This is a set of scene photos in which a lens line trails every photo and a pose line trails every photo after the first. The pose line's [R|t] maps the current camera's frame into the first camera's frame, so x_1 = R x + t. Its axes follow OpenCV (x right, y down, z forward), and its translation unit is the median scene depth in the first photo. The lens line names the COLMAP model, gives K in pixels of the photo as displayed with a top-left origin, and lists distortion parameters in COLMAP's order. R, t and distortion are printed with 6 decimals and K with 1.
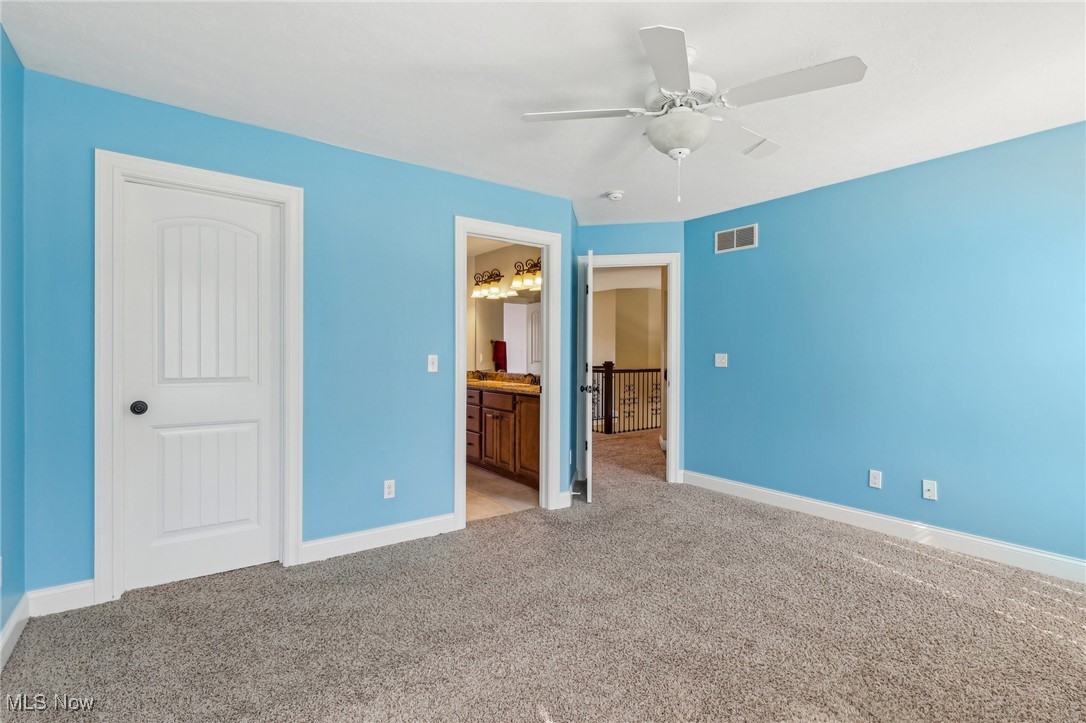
lens RADIAL K [[521.2, 0, 542.9], [0, 521.2, 358.4], [0, 0, 1]] dist [-0.001927, -0.000351]
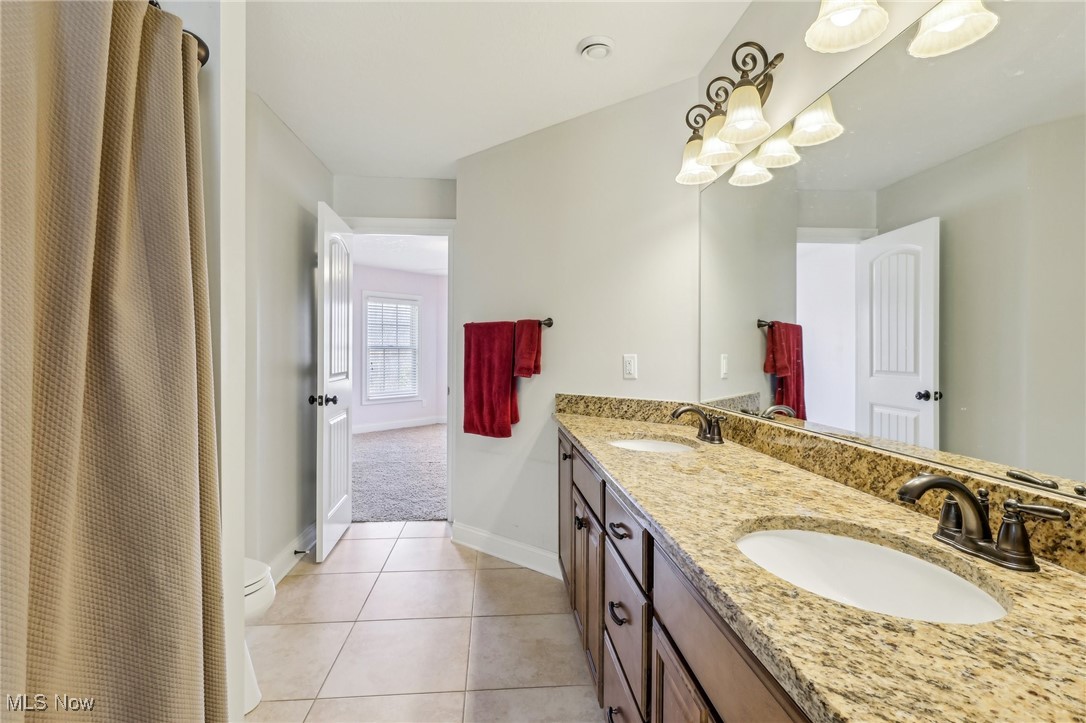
lens RADIAL K [[521.2, 0, 538.8], [0, 521.2, 357.9], [0, 0, 1]] dist [-0.001927, -0.000351]
pose [[0.851189, 0.005020, -0.524835, -0.033226], [-0.007228, 0.999972, -0.002157, -0.003795], [0.524810, 0.005629, 0.851201, 0.570634]]
